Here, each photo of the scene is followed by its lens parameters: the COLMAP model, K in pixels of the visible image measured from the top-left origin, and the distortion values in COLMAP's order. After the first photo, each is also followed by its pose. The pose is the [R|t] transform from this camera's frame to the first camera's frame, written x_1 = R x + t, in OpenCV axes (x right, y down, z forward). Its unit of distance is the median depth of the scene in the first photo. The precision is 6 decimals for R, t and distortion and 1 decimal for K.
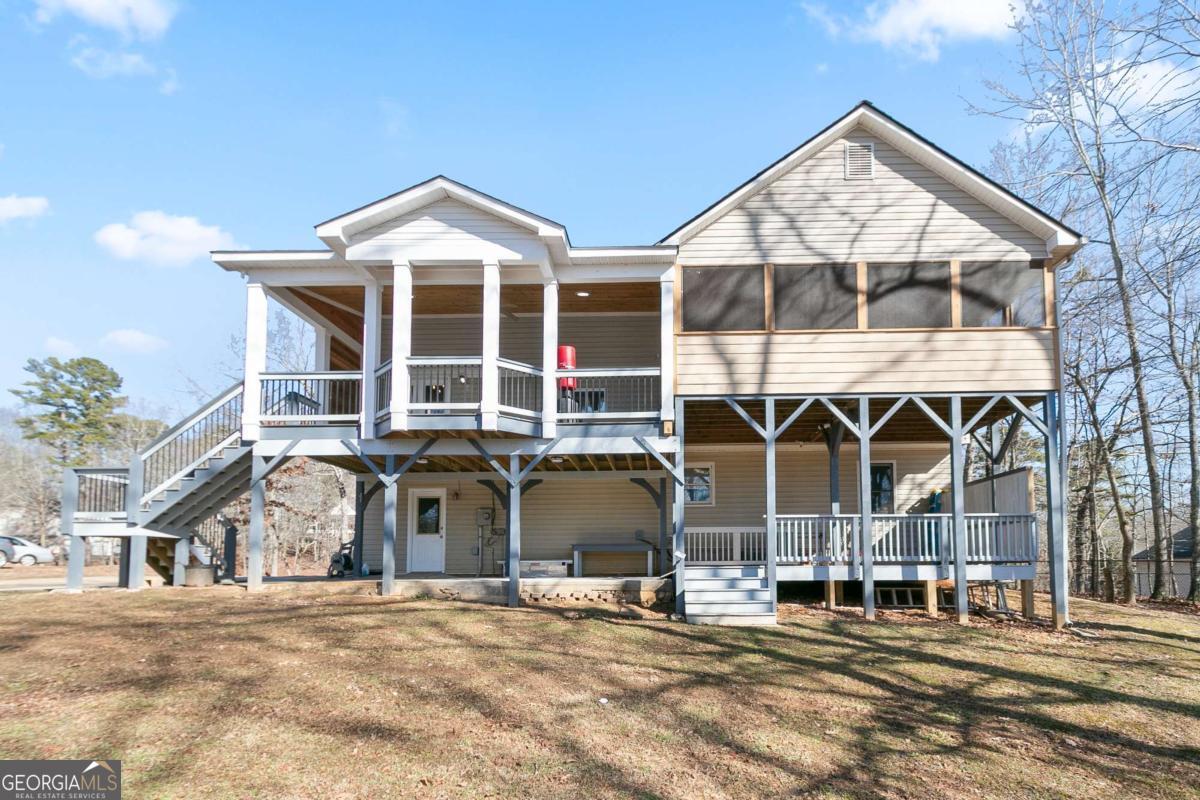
lens RADIAL K [[584.9, 0, 574.0], [0, 584.9, 413.7], [0, 0, 1]] dist [-0.011466, -0.000314]
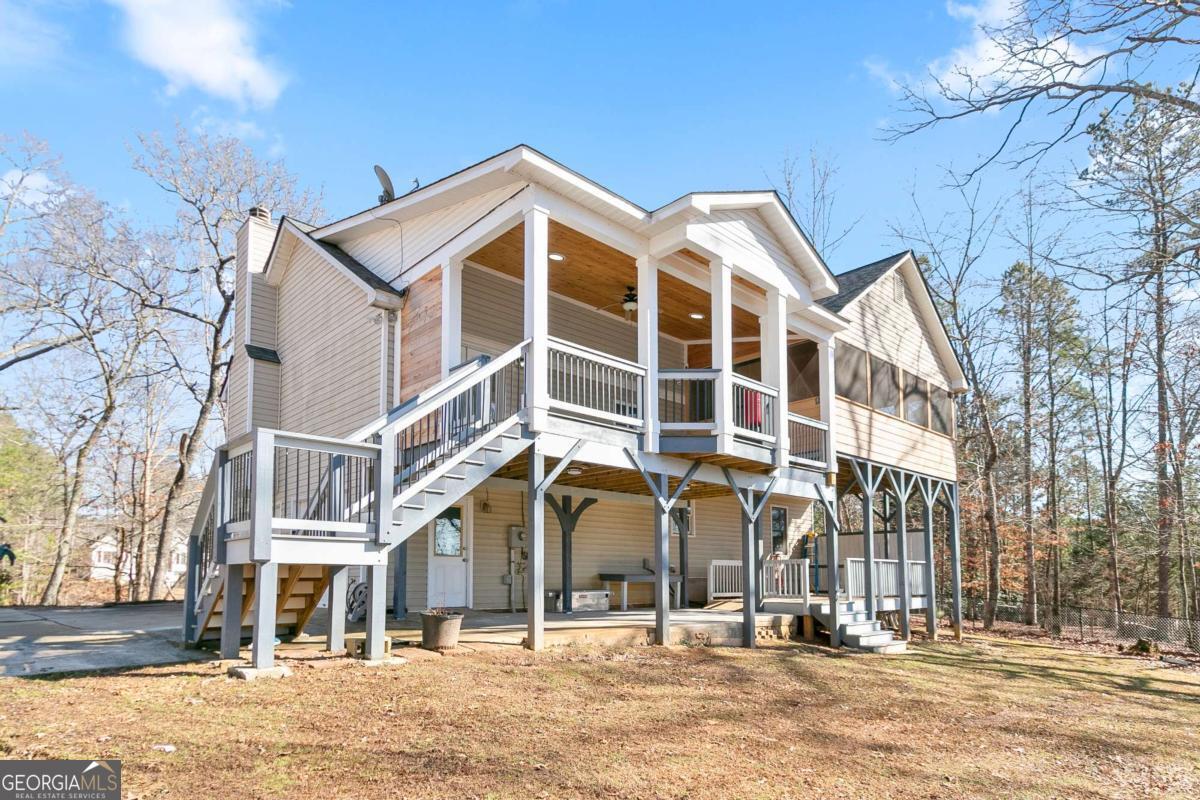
lens RADIAL K [[646.9, 0, 646.9], [0, 646.9, 389.7], [0, 0, 1]] dist [-0.013727, -0.000068]
pose [[0.704964, 0.206569, 0.678495, -0.944601], [-0.189490, 0.976728, -0.100484, 0.047922], [-0.683462, -0.057730, 0.727700, 0.336153]]
